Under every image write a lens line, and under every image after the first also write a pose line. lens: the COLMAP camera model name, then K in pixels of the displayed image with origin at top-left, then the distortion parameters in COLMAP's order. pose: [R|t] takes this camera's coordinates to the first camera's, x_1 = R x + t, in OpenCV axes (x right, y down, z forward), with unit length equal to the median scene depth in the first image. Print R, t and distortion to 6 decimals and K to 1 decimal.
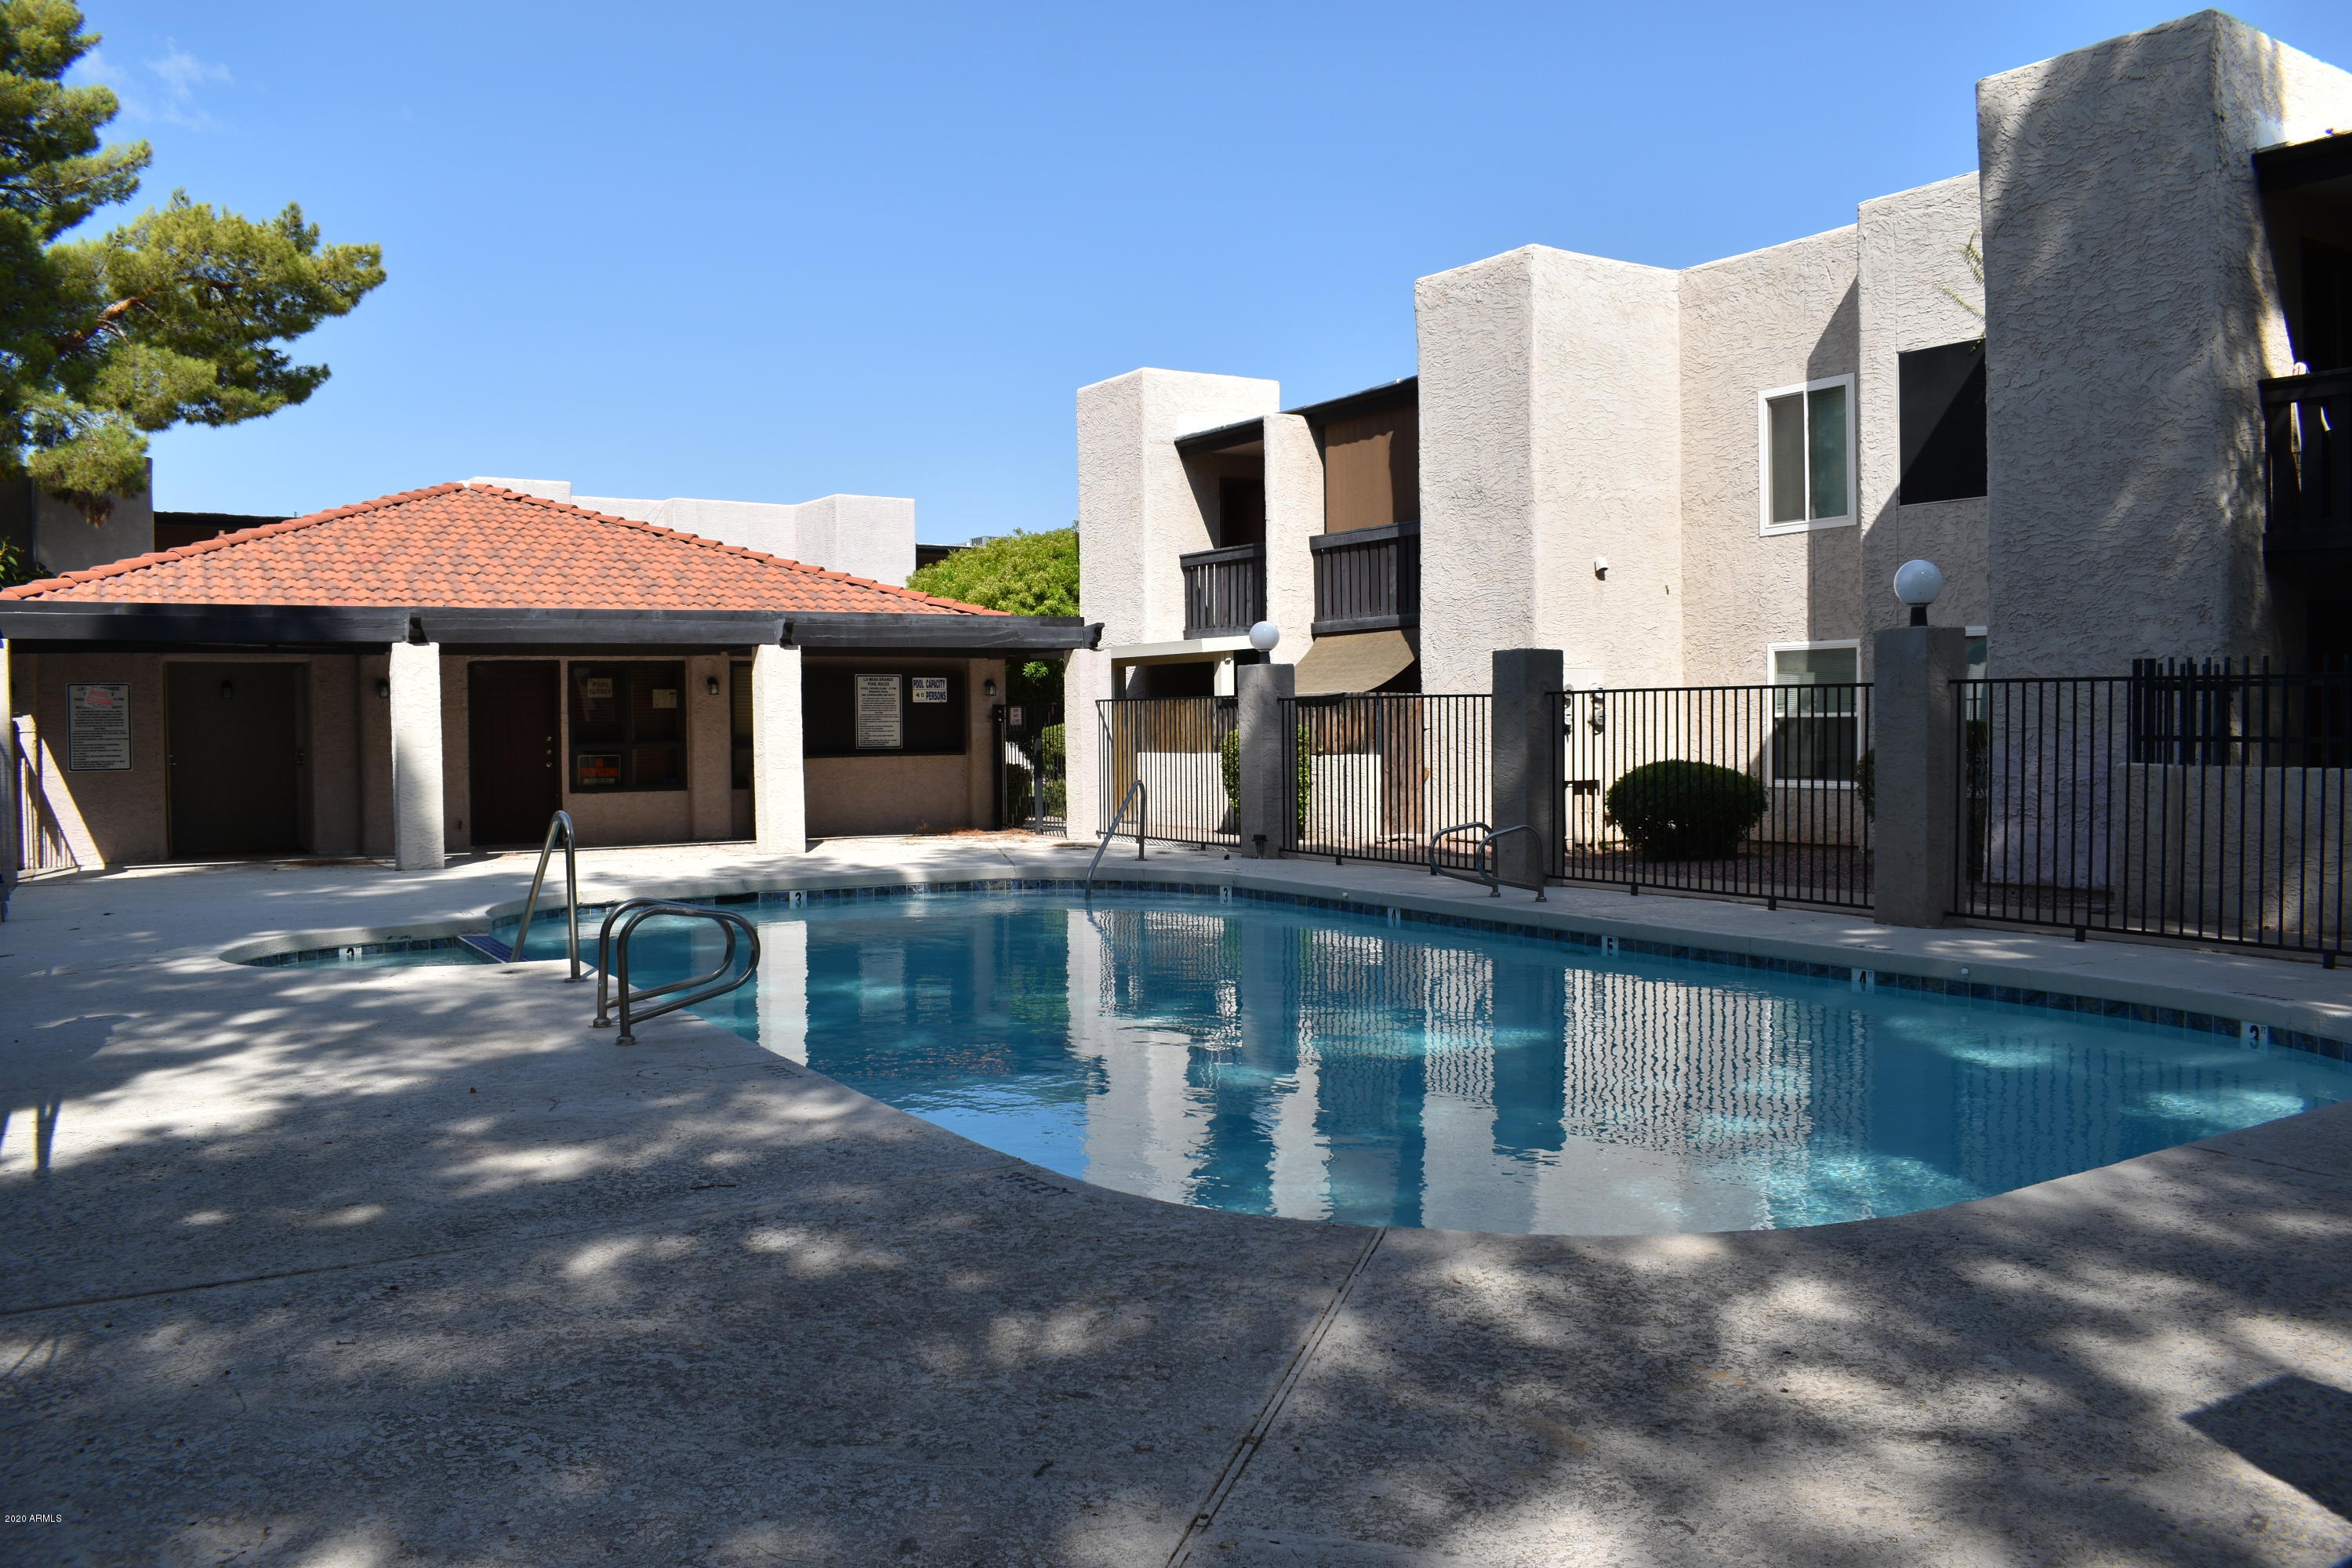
lens RADIAL K [[1808.2, 0, 1173.2], [0, 1808.2, 781.6], [0, 0, 1]] dist [-0.085995, 0.002178]
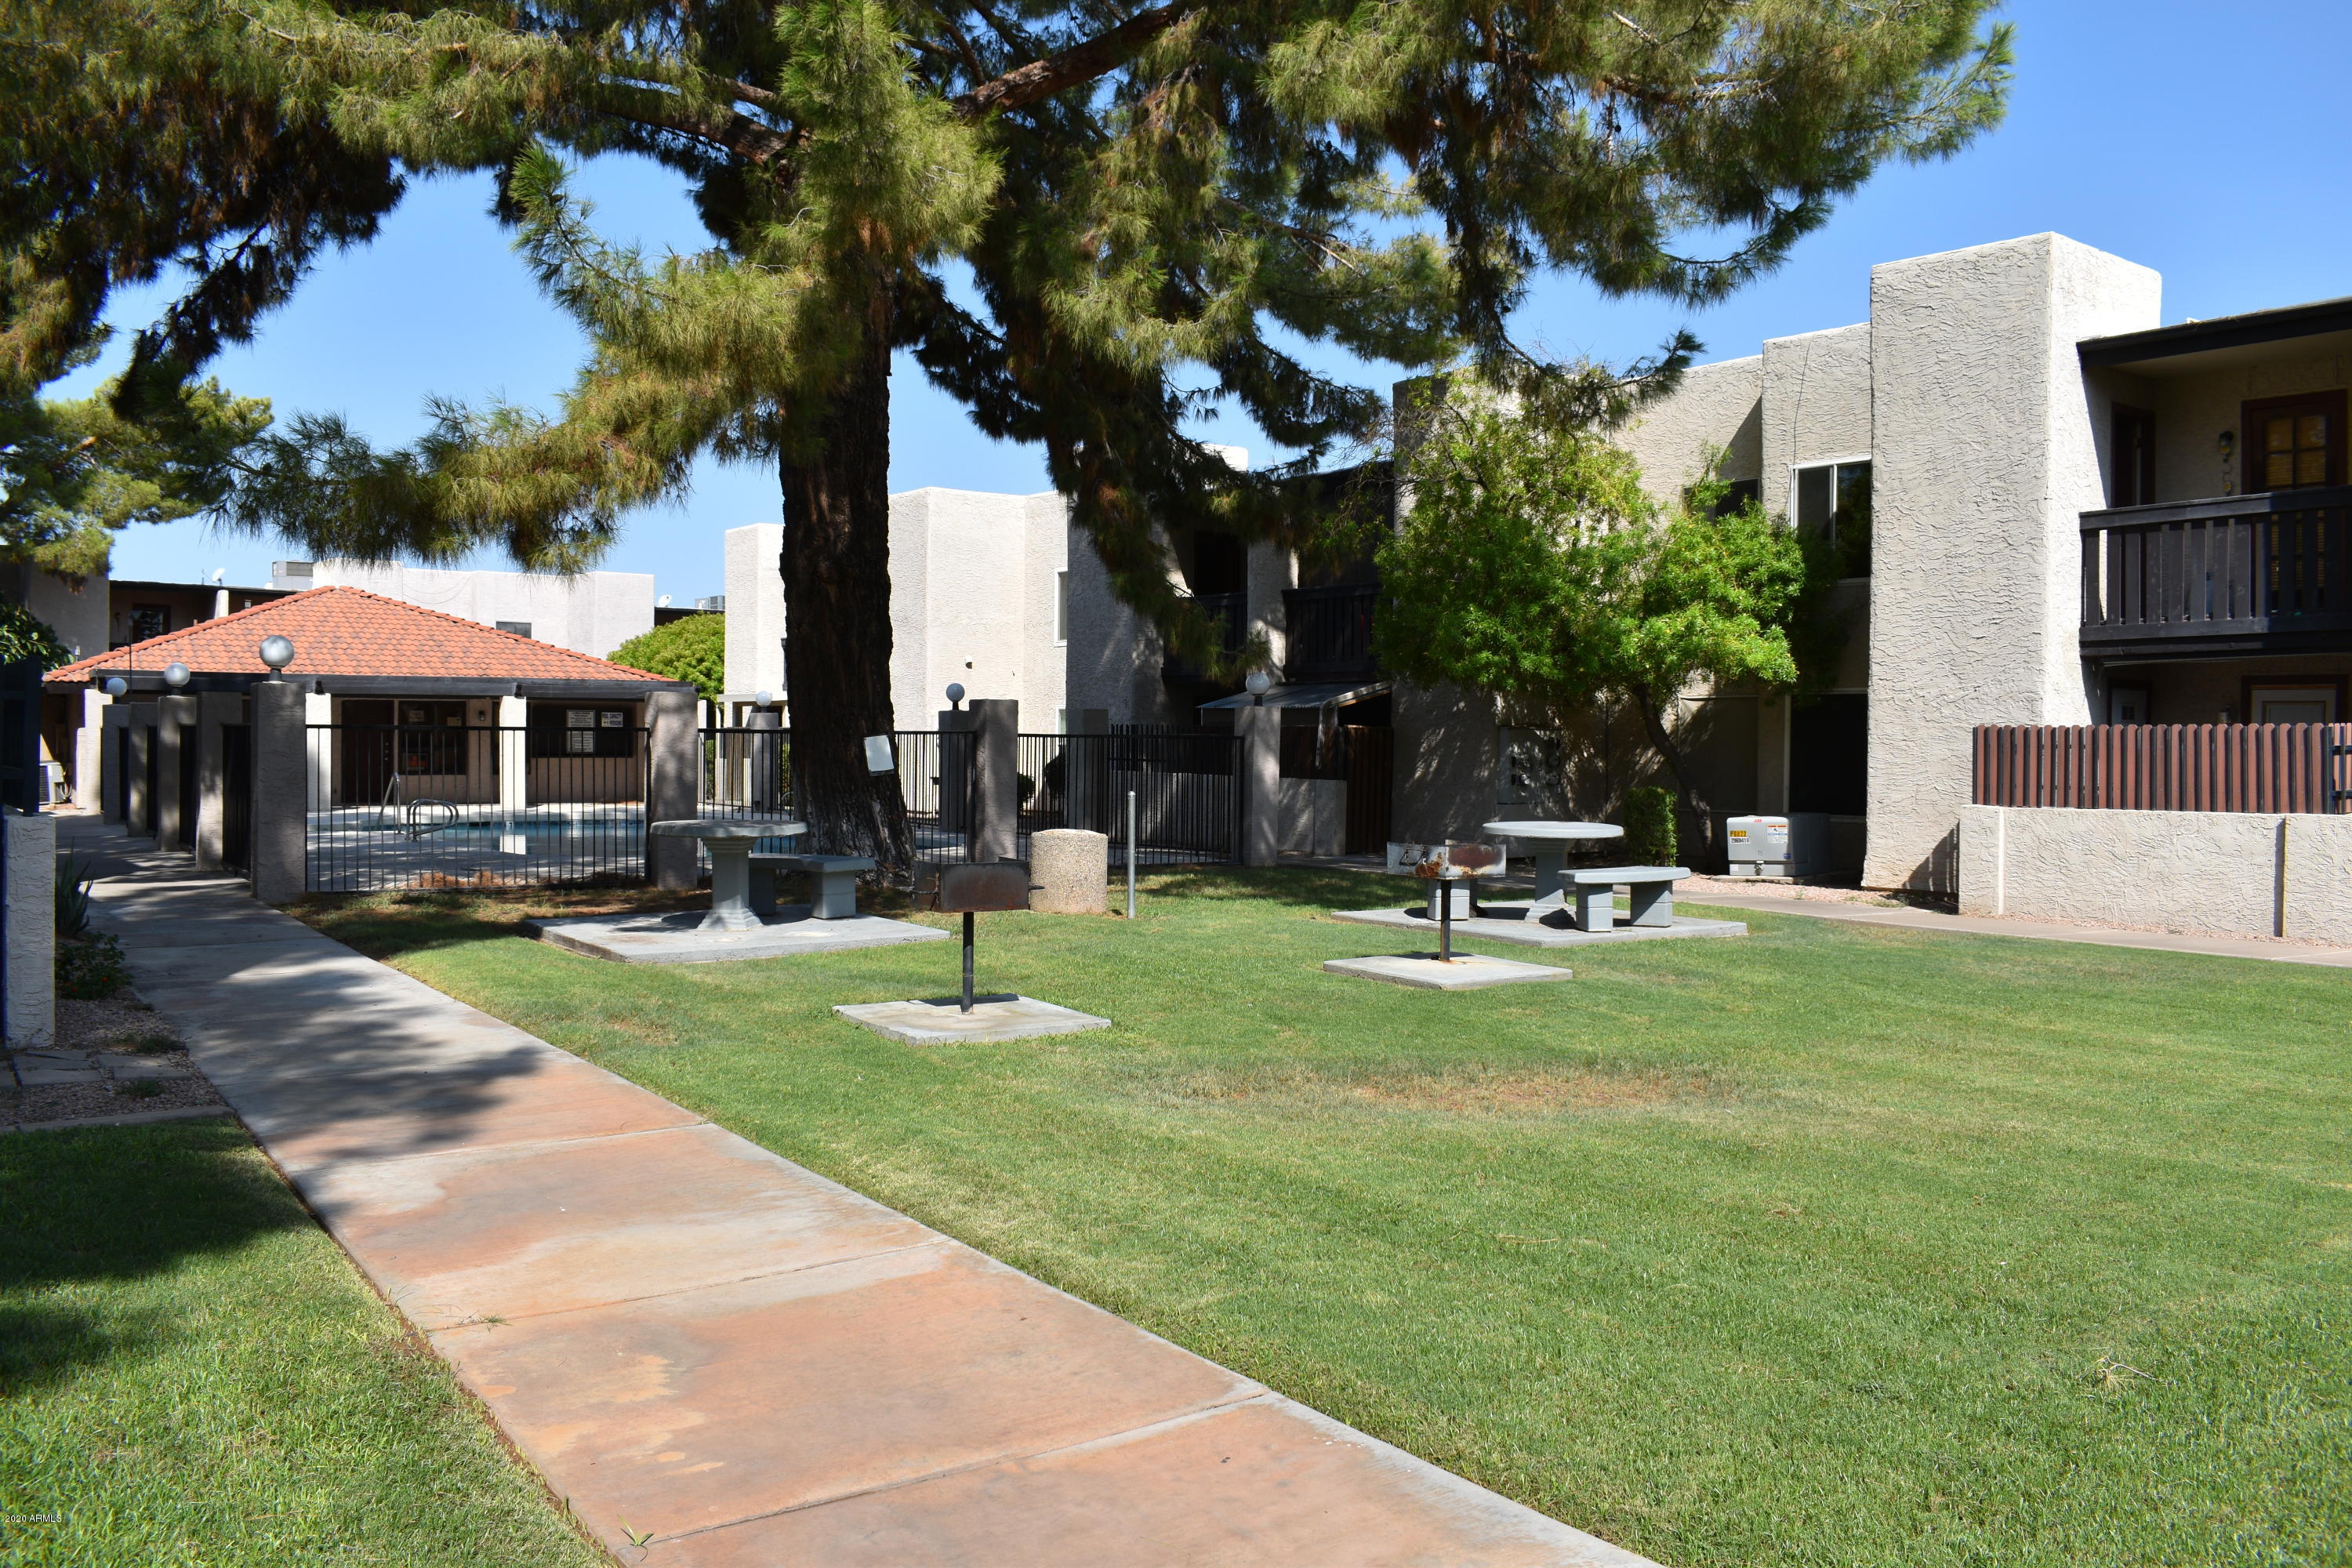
lens RADIAL K [[1808.2, 0, 1179.1], [0, 1808.2, 781.0], [0, 0, 1]] dist [-0.085995, 0.002178]
pose [[0.995861, 0.018414, 0.089007, 0.254029], [-0.017622, 0.999798, -0.009671, 0.014782], [-0.089167, 0.008063, 0.995984, -0.754828]]
